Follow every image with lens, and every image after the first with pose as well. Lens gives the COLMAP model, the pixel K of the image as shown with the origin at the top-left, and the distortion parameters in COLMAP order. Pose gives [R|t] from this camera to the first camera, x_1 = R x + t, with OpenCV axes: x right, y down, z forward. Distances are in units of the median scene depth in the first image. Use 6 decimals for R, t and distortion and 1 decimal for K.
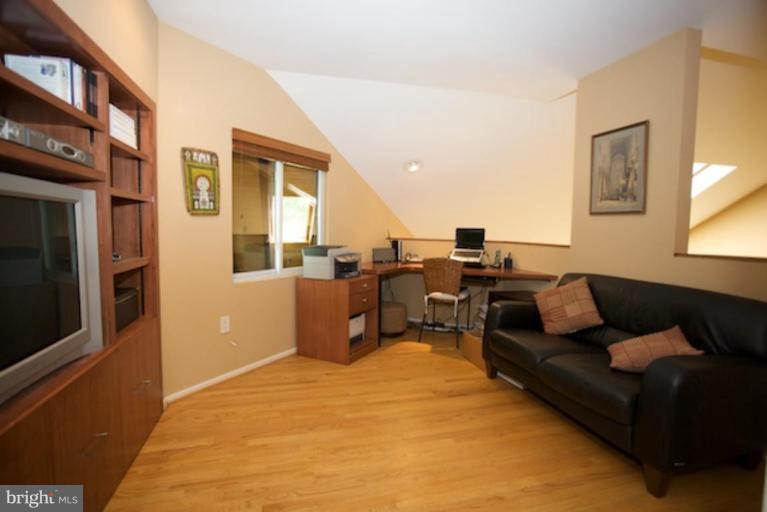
lens RADIAL K [[369.7, 0, 382.8], [0, 369.7, 251.6], [0, 0, 1]] dist [-0.045724, -0.000240]
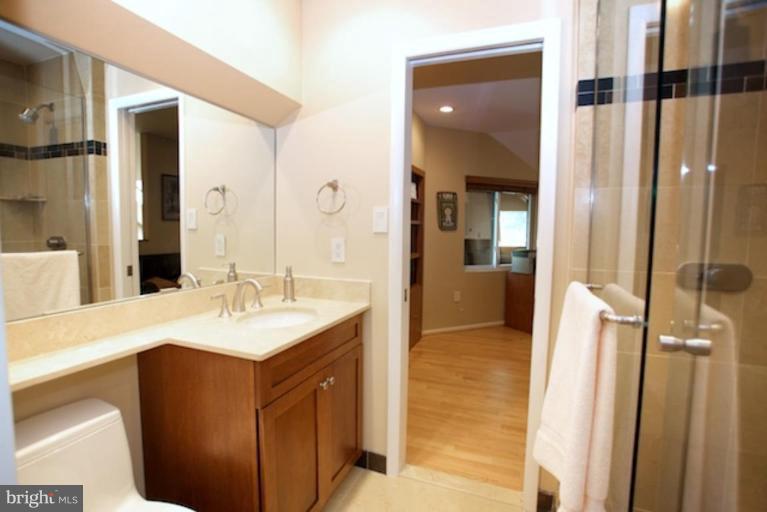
lens RADIAL K [[369.7, 0, 382.7], [0, 369.7, 250.9], [0, 0, 1]] dist [-0.045724, -0.000240]
pose [[0.800663, 0.043592, -0.597527, 0.291081], [-0.036235, 0.999047, 0.024331, -0.033414], [0.598018, 0.002170, 0.801480, -0.544650]]
